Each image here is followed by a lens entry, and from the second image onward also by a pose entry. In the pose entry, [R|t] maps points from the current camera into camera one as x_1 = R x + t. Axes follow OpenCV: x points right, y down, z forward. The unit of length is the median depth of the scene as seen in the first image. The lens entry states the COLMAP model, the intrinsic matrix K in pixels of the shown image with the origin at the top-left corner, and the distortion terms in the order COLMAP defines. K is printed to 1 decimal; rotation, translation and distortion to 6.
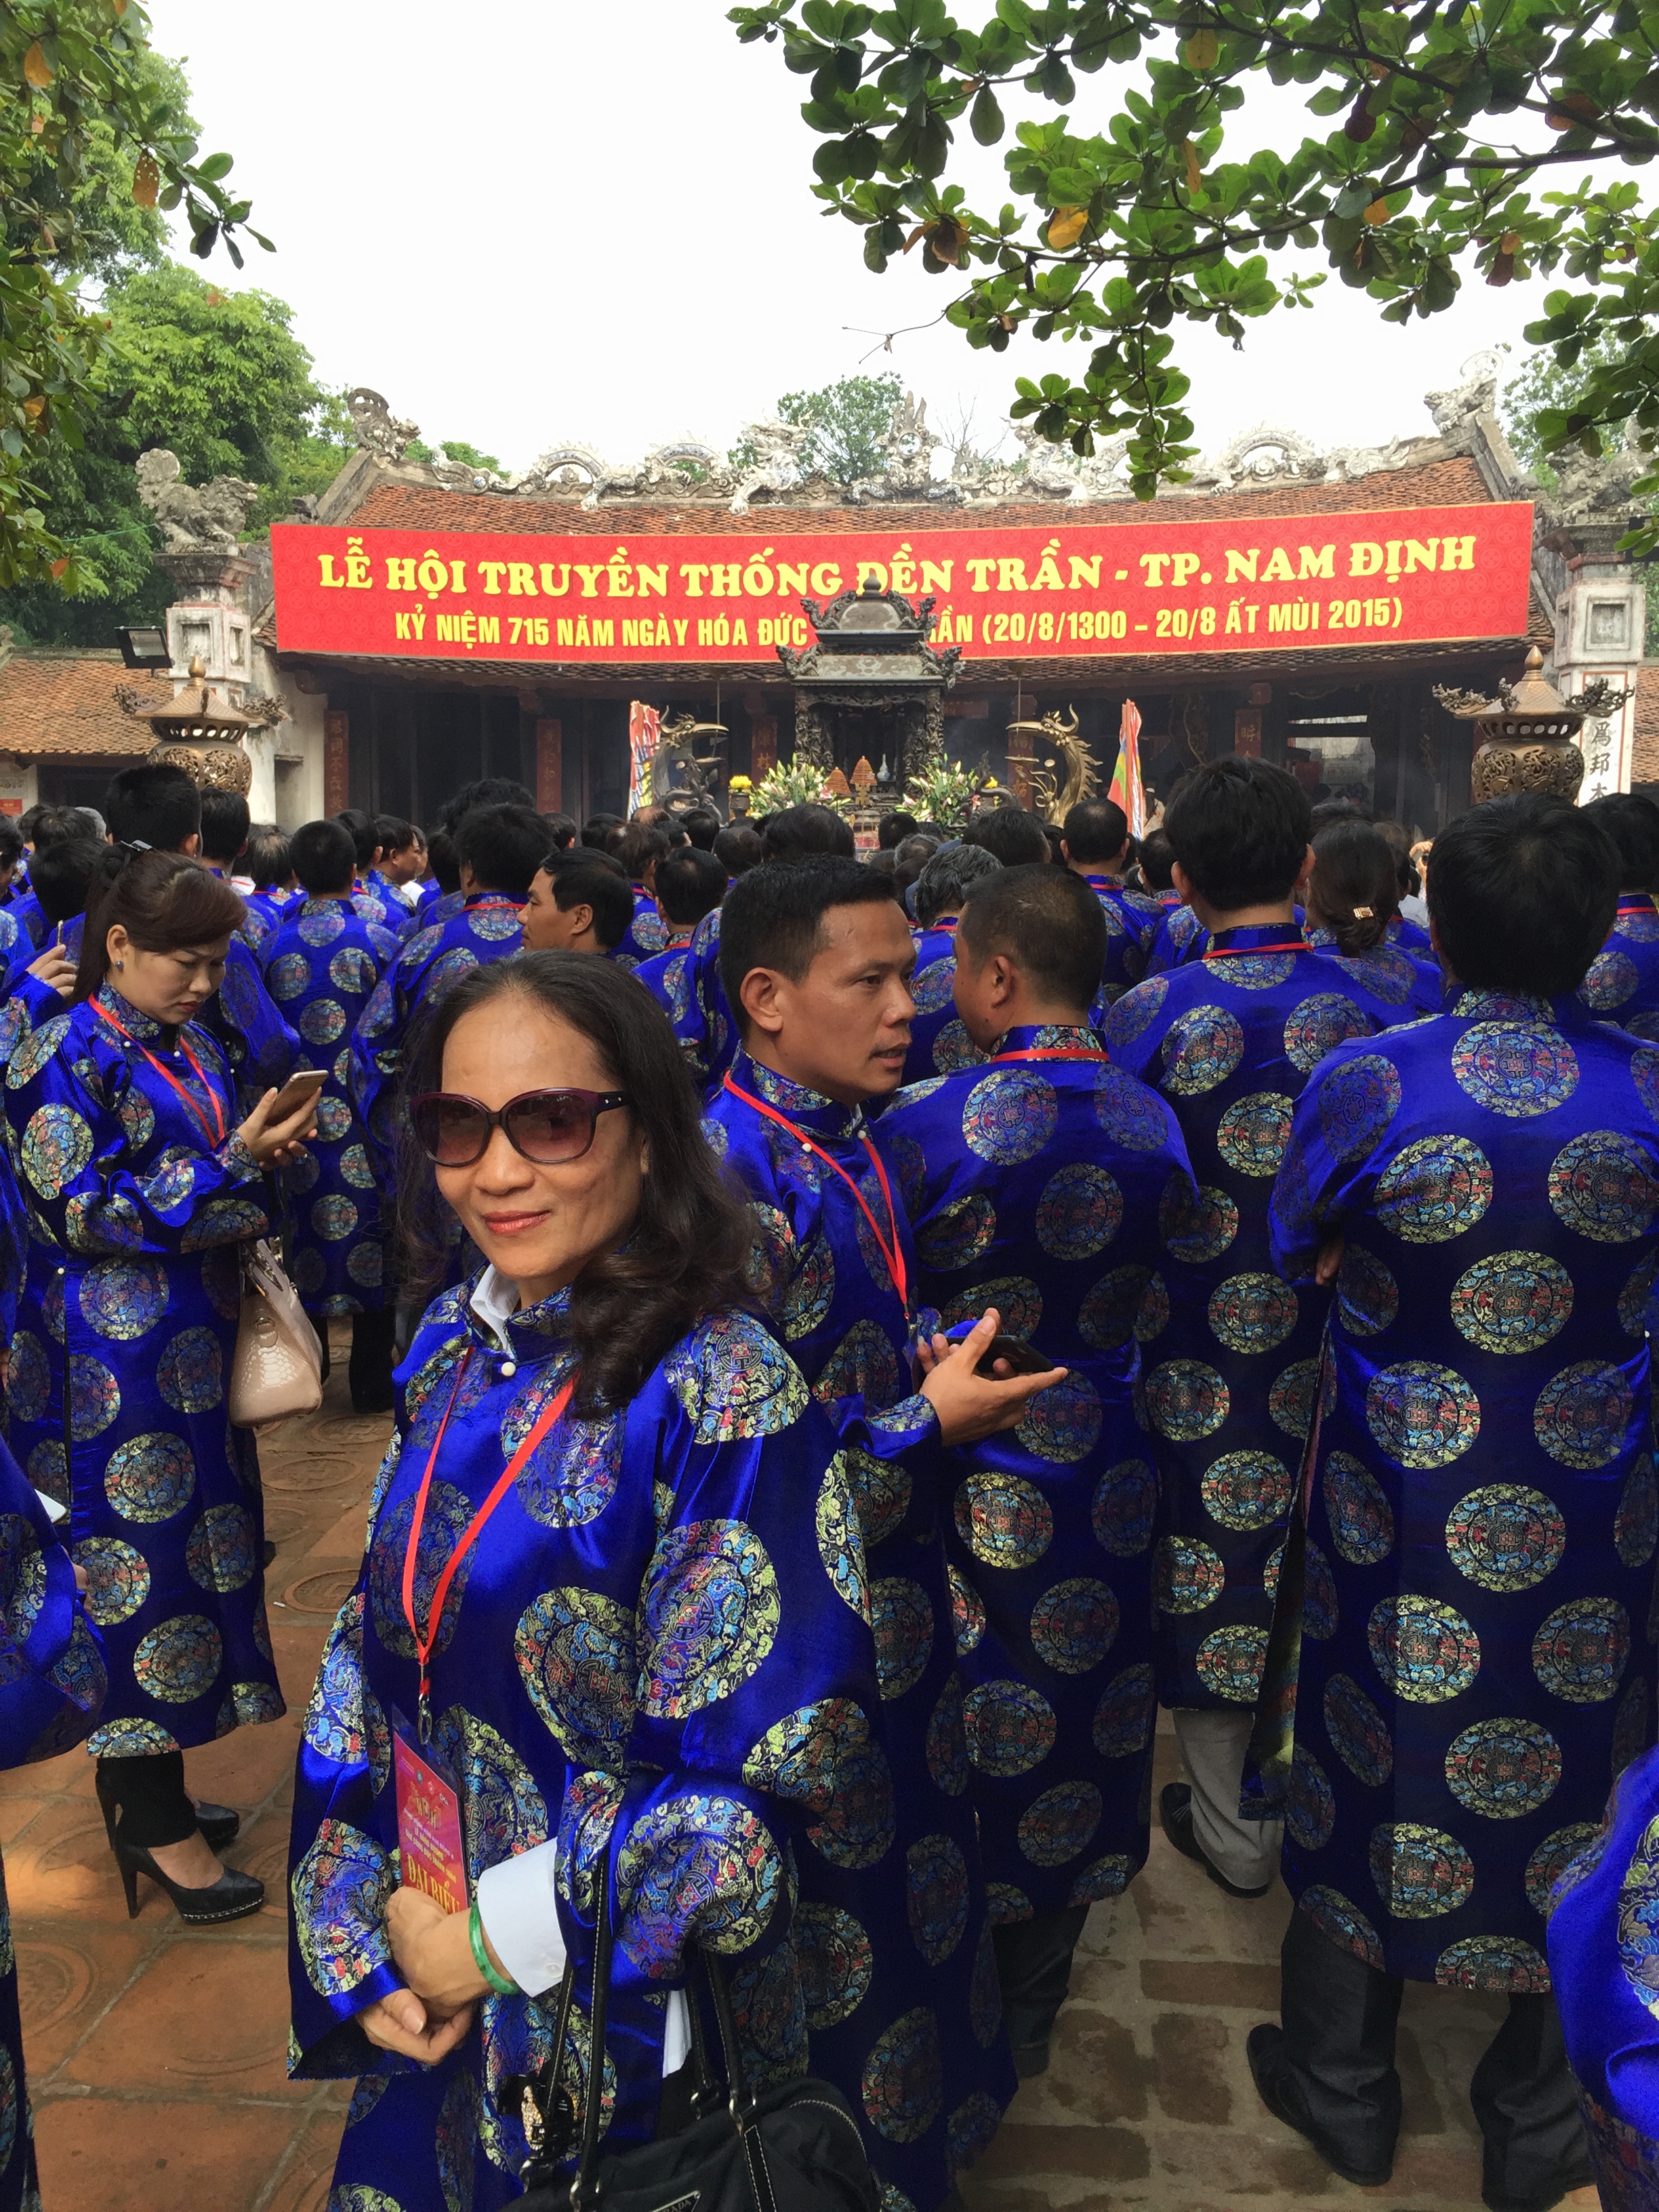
lens RADIAL K [[2220.4, 0, 830.2], [0, 2220.4, 1120.2], [0, 0, 1]] dist [0.091808, -0.139660]
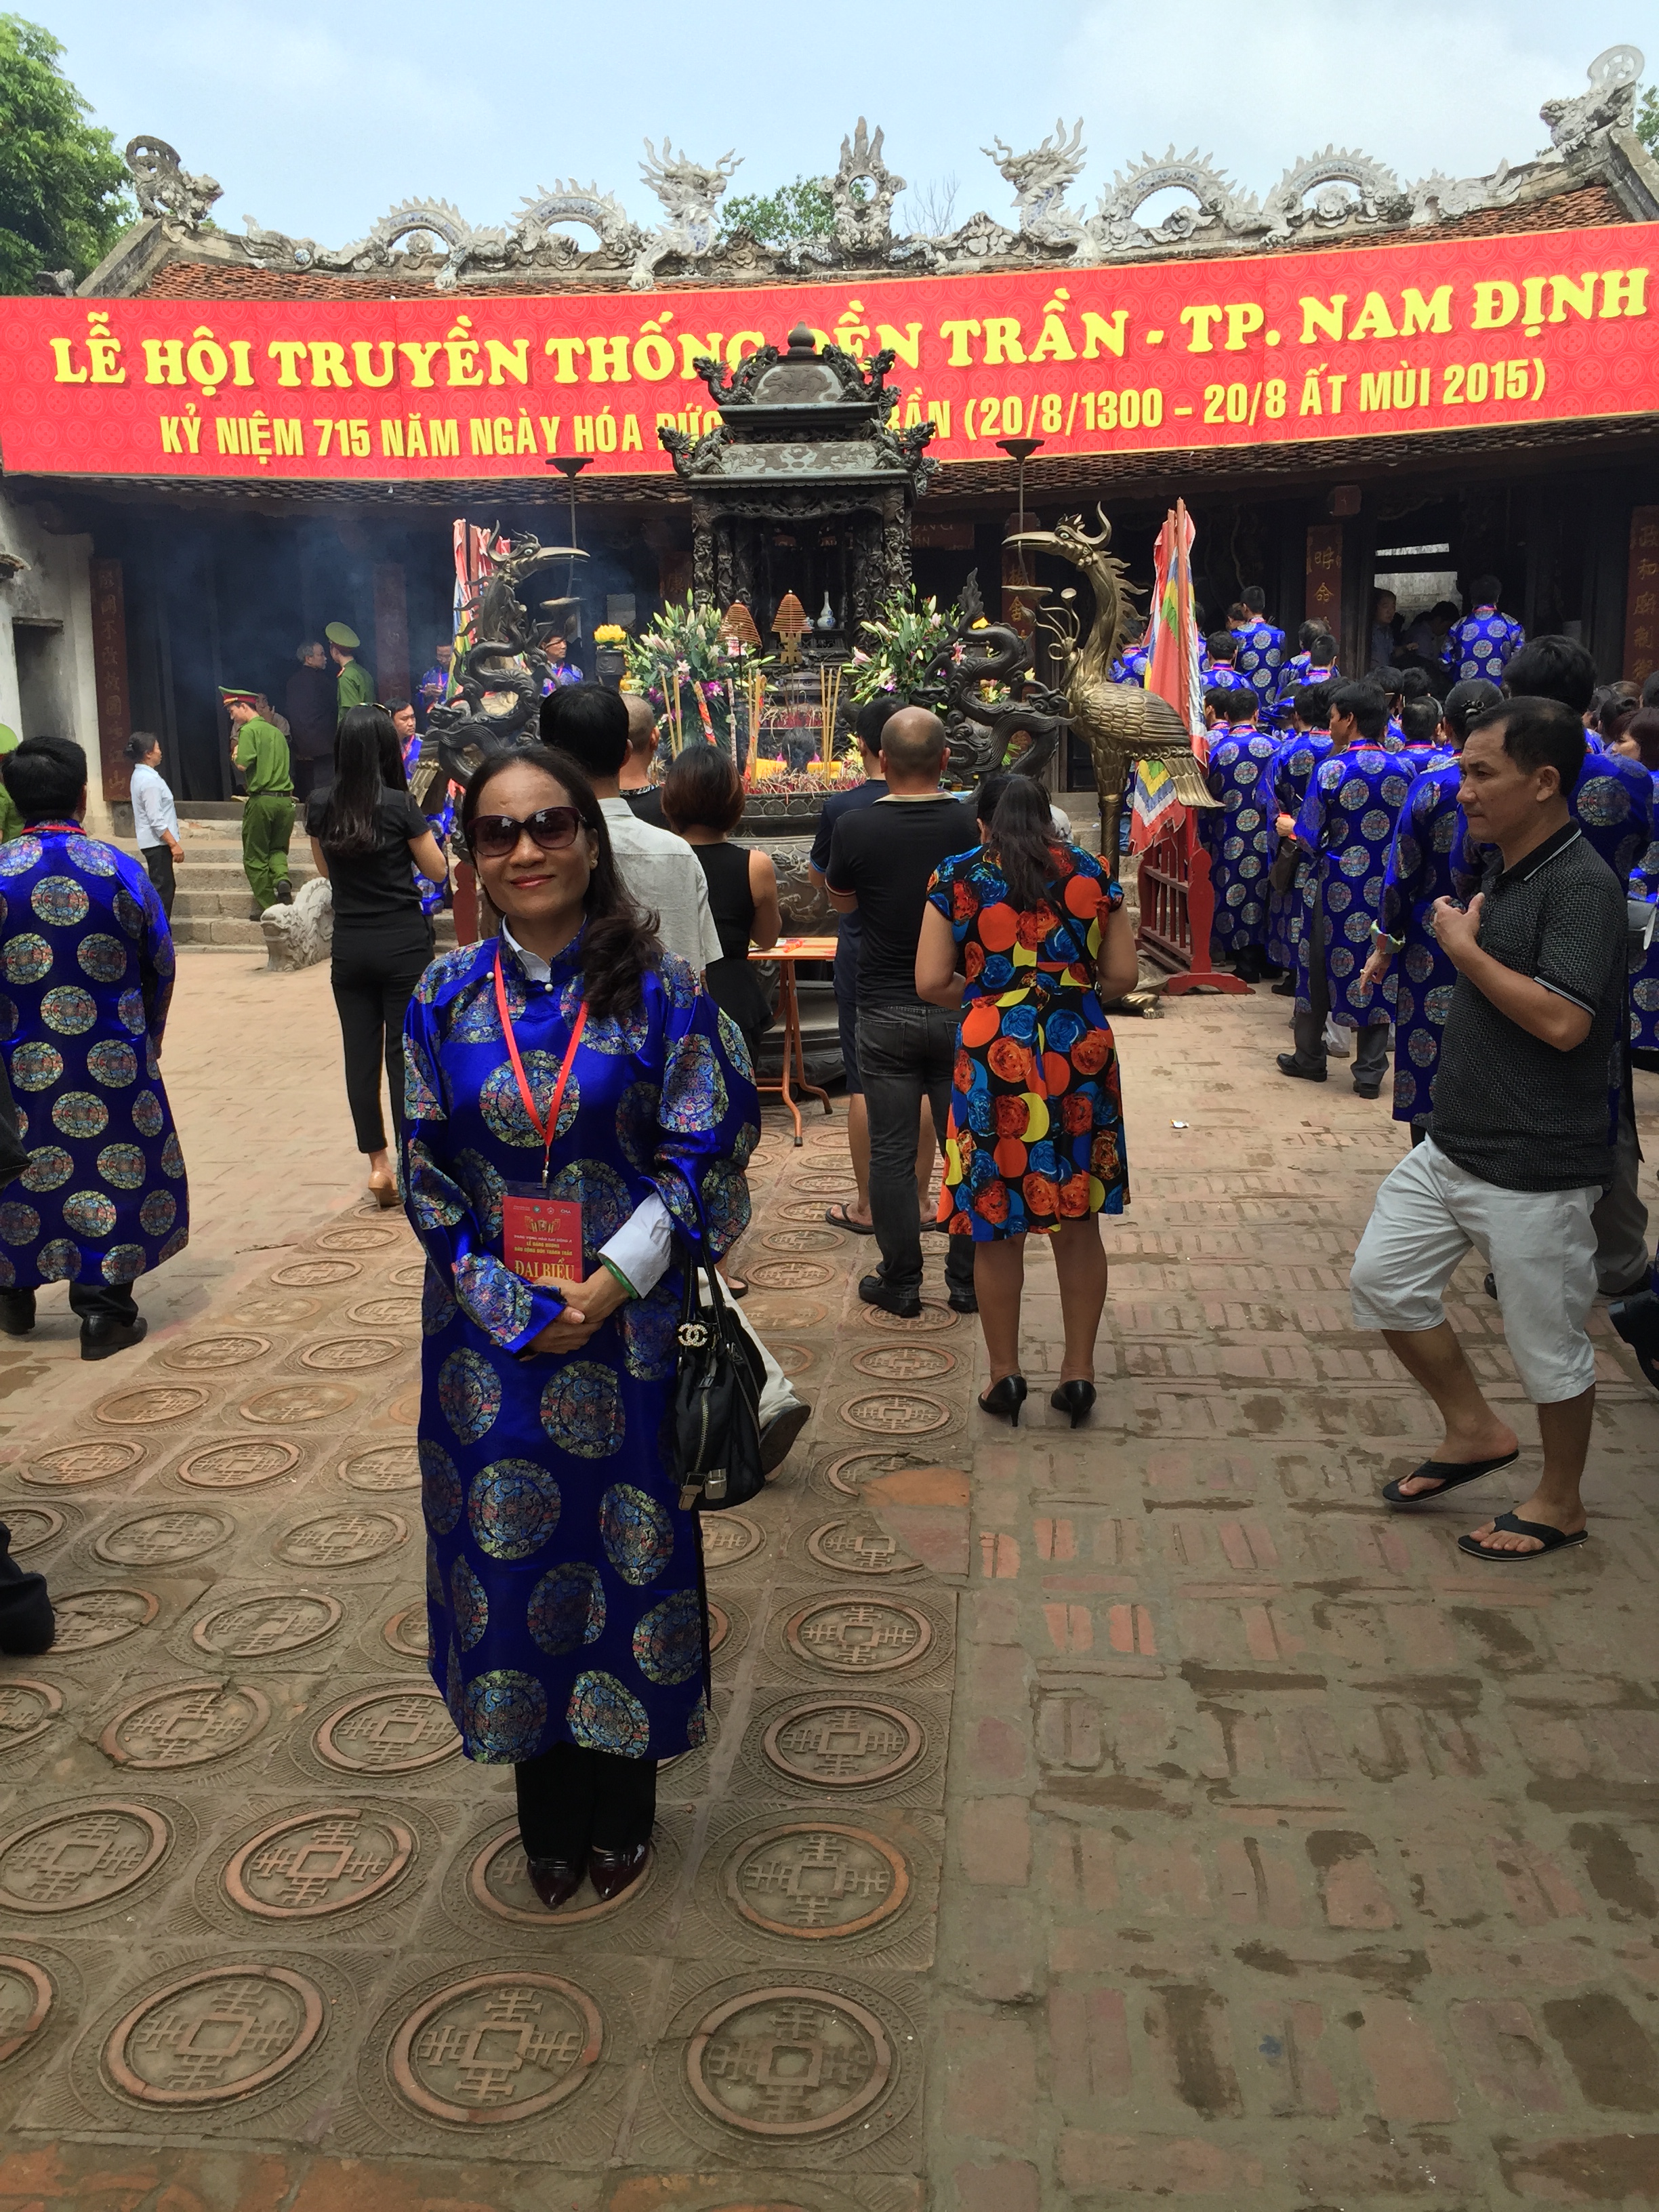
lens RADIAL K [[2220.4, 0, 831.8], [0, 2220.4, 1100.4], [0, 0, 1]] dist [0.091808, -0.139660]
pose [[0.999690, -0.024756, 0.002525, 0.017859], [0.024618, 0.998694, 0.044773, -0.032224], [-0.003630, -0.044697, 0.998994, 0.261680]]
